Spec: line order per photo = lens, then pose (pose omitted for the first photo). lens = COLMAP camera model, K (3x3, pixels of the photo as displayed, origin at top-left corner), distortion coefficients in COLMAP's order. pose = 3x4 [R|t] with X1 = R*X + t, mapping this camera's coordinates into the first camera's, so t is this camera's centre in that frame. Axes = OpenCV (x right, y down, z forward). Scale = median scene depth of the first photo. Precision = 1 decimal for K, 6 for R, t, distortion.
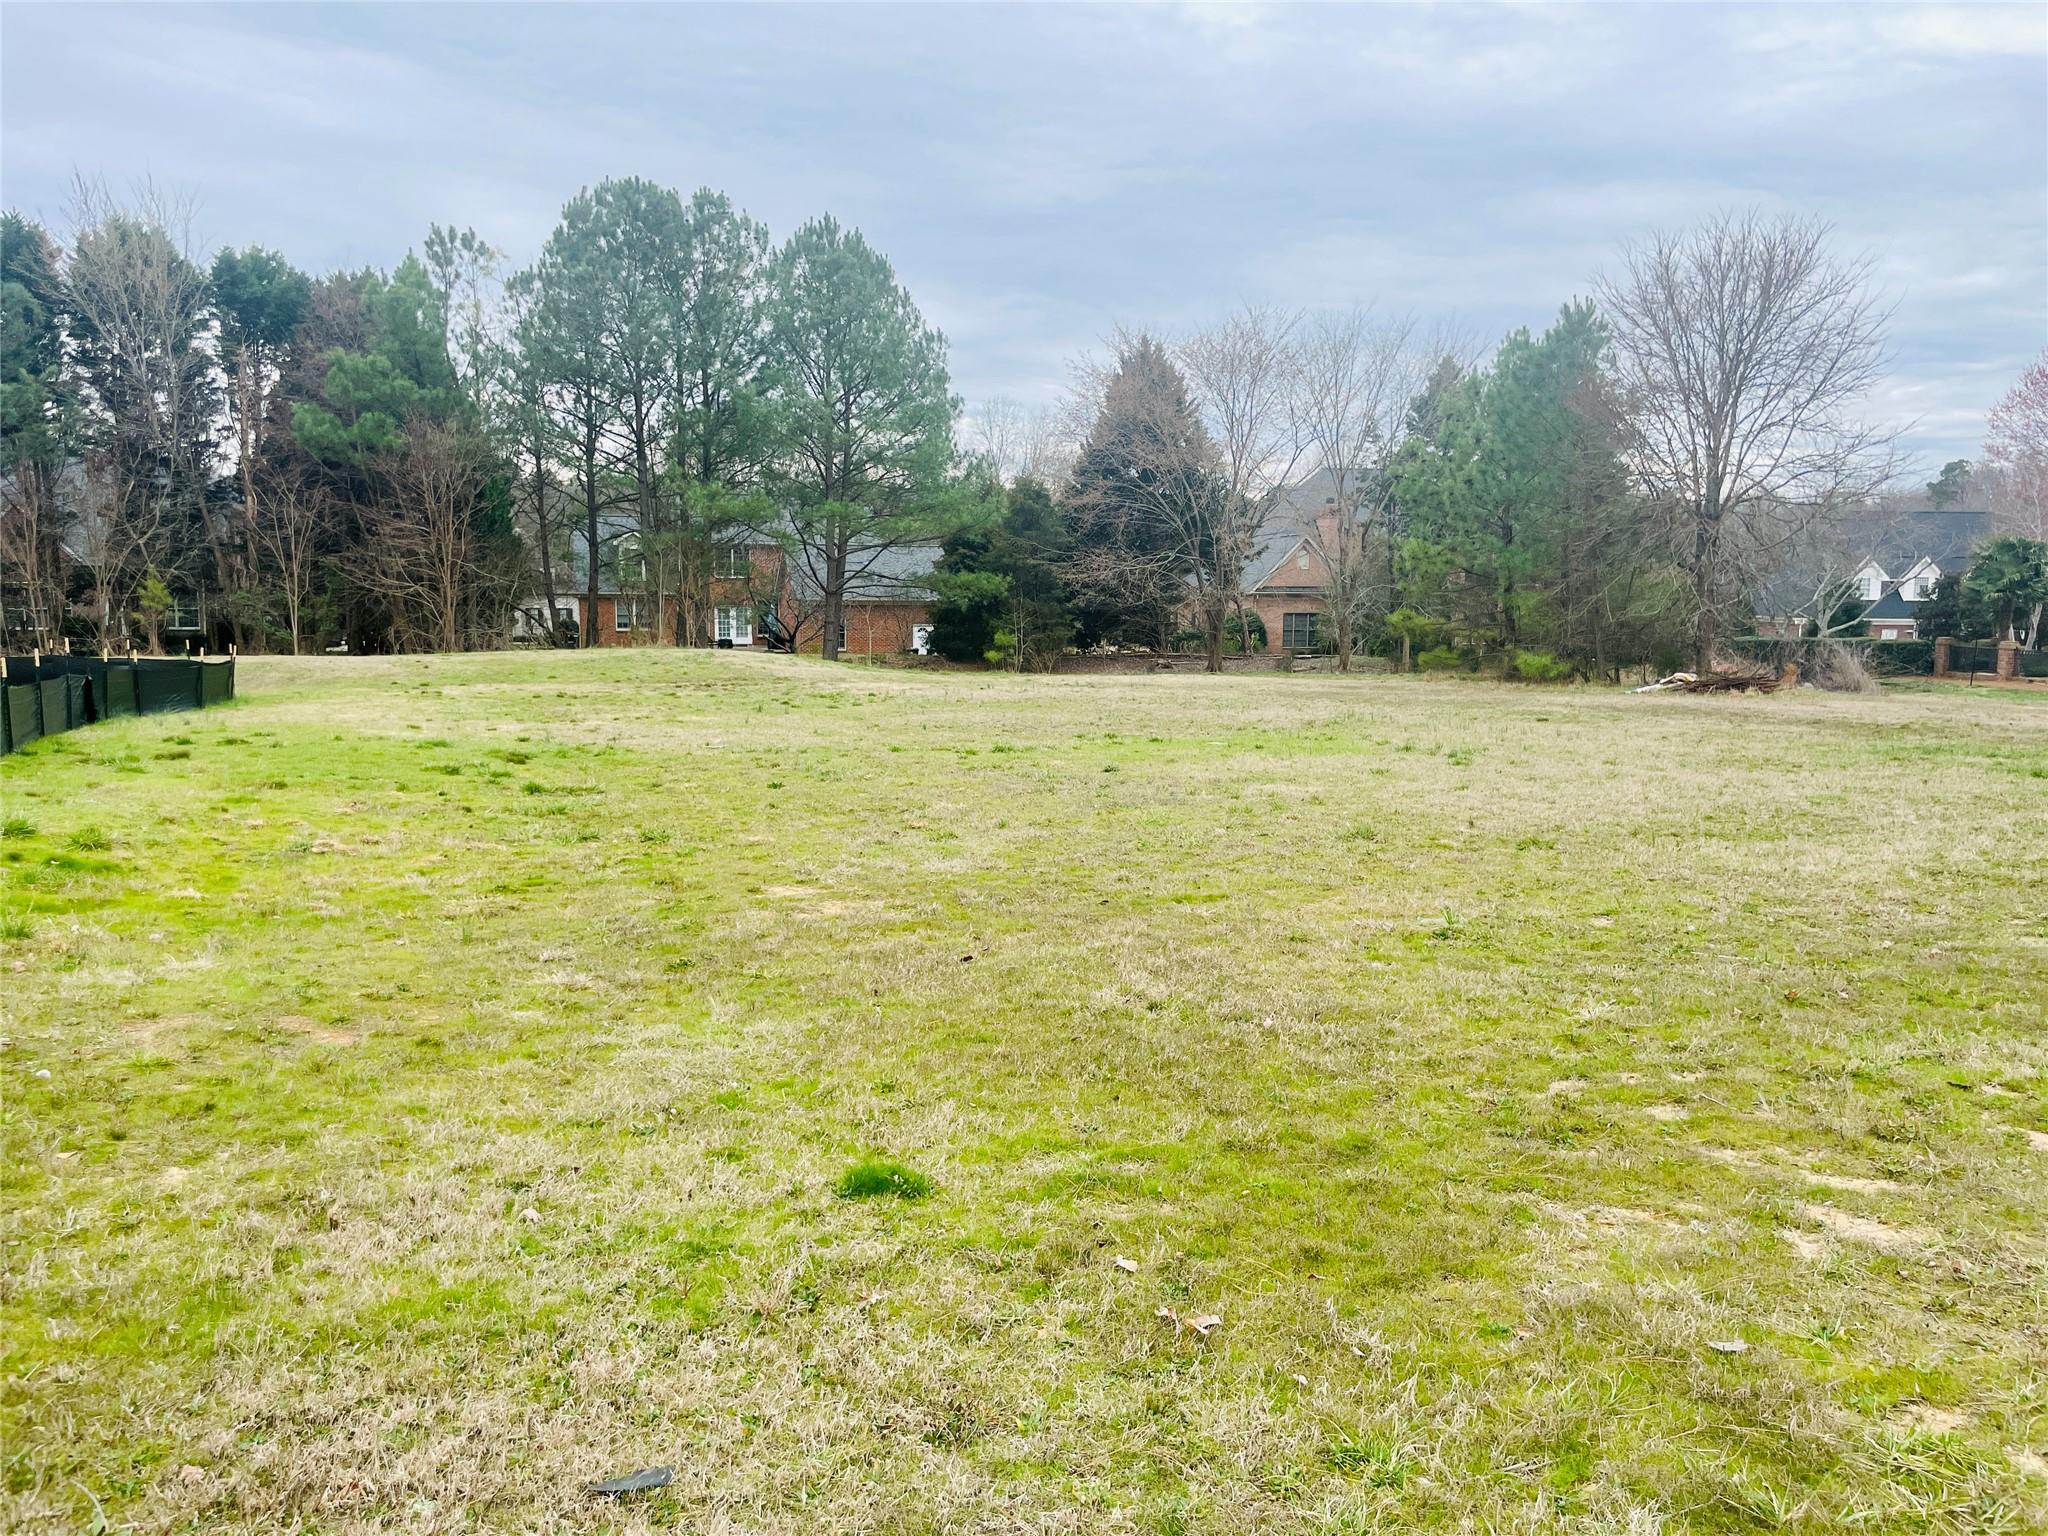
lens RADIAL K [[1582.3, 0, 1012.1], [0, 1582.3, 753.9], [0, 0, 1]] dist [0.078118, -0.105141]
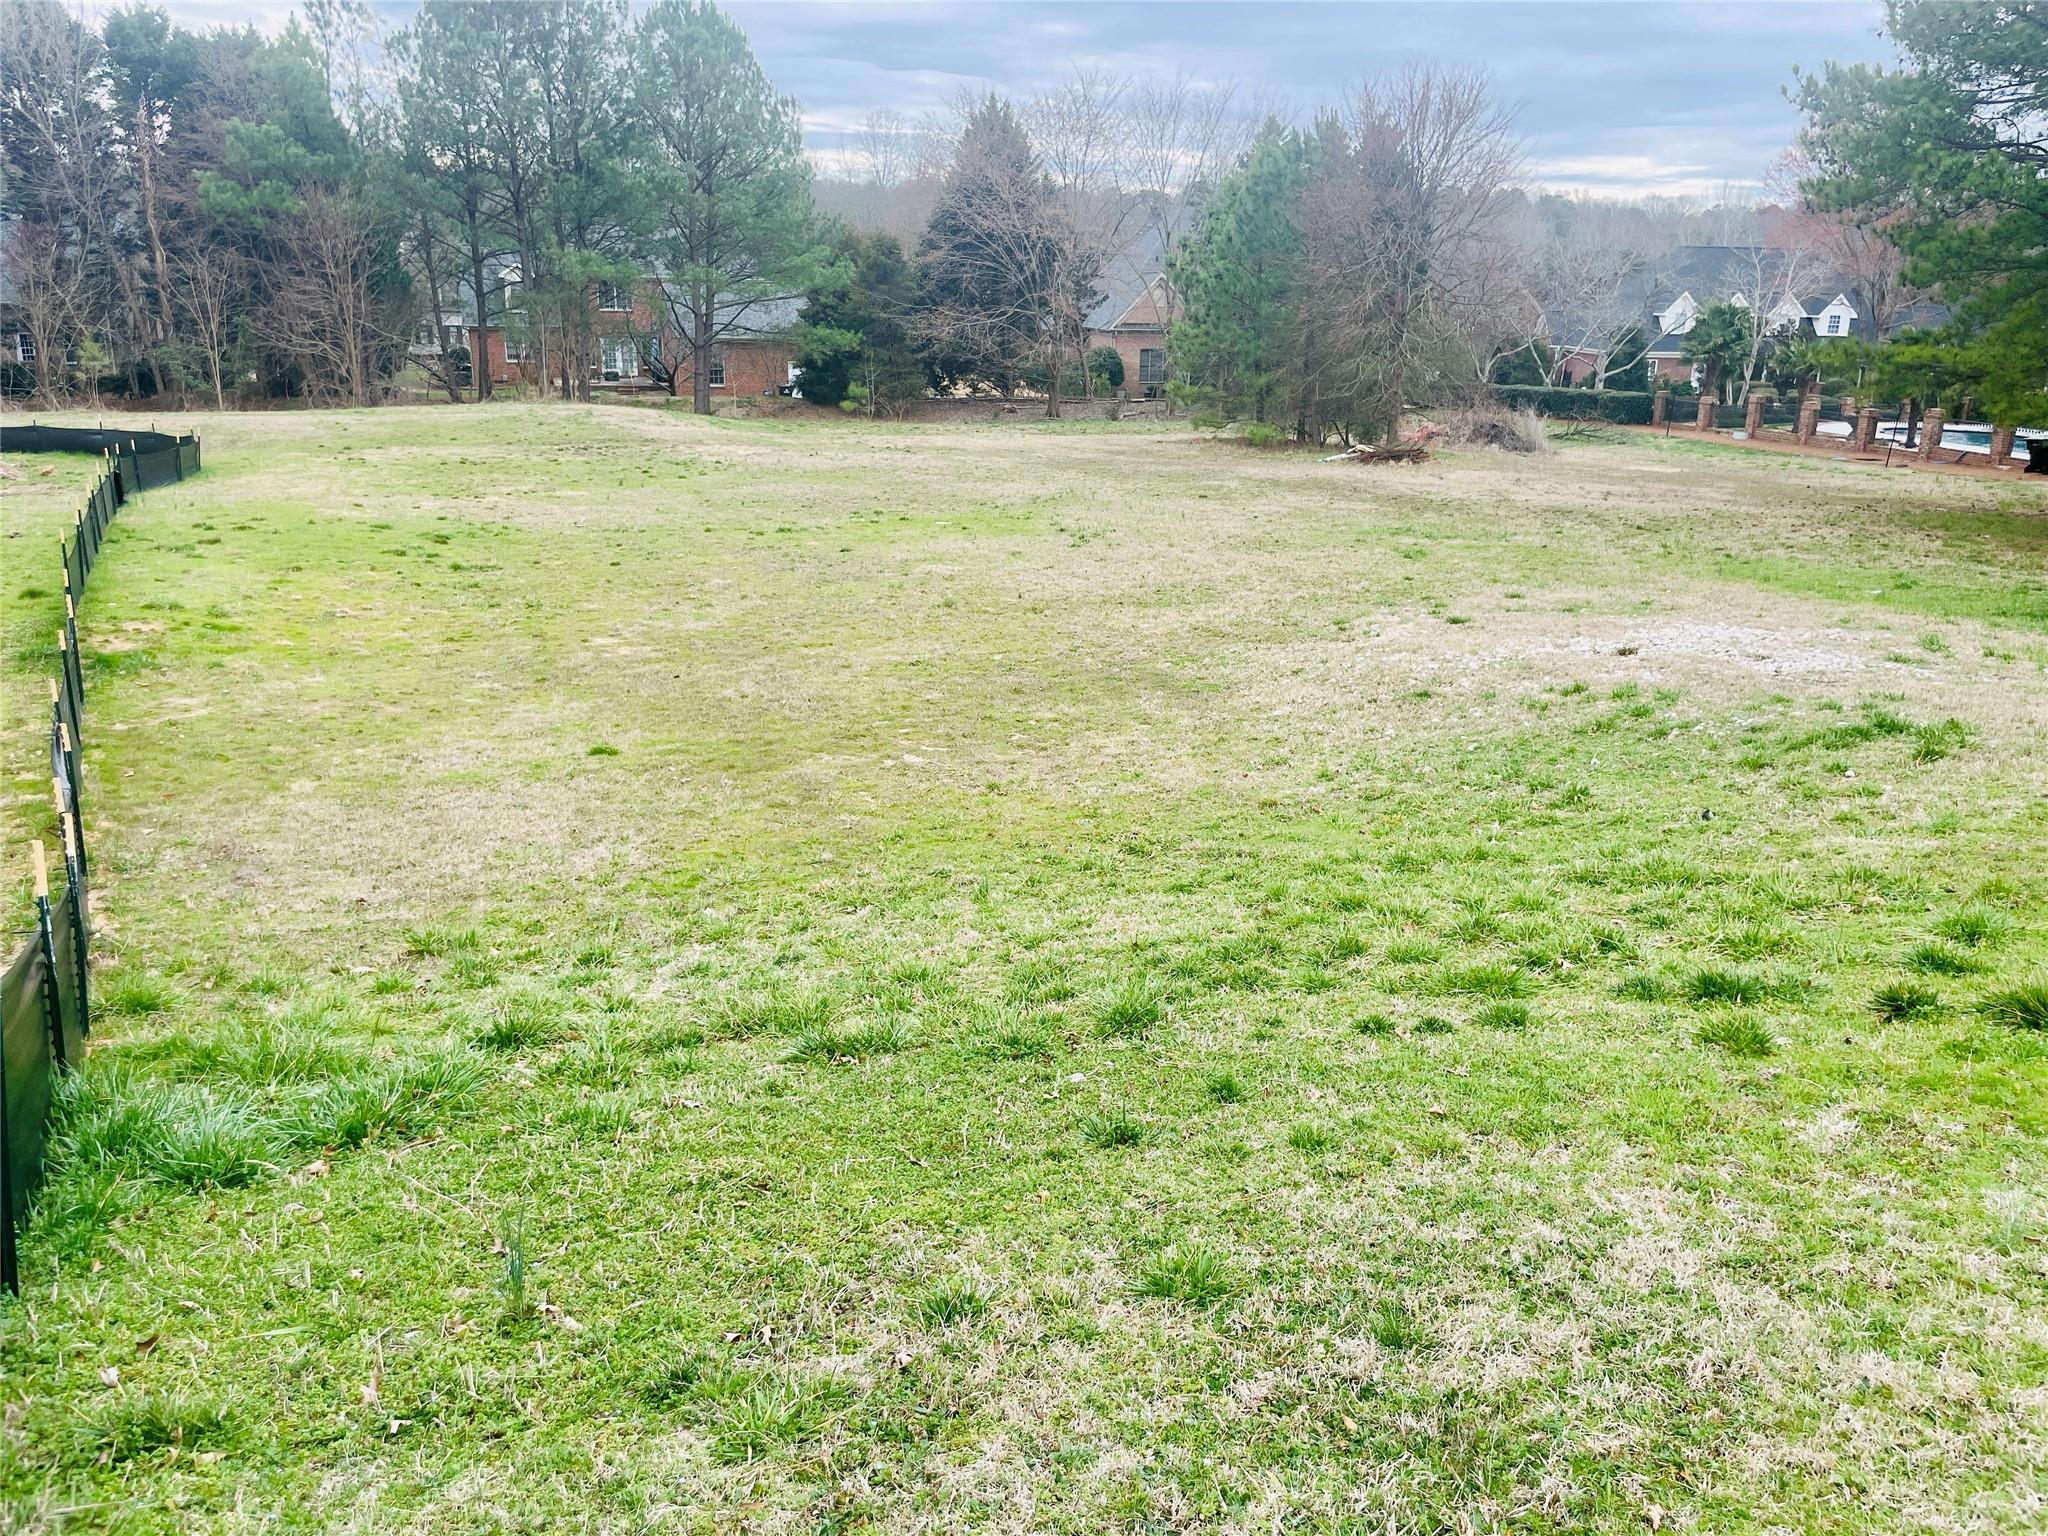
lens RADIAL K [[1582.3, 0, 1012.1], [0, 1582.3, 753.9], [0, 0, 1]] dist [0.078118, -0.105141]
pose [[0.998595, -0.008267, 0.052335, 0.046632], [-0.001297, 0.983642, 0.180129, -0.023425], [-0.052968, -0.179944, 0.982250, -0.174355]]
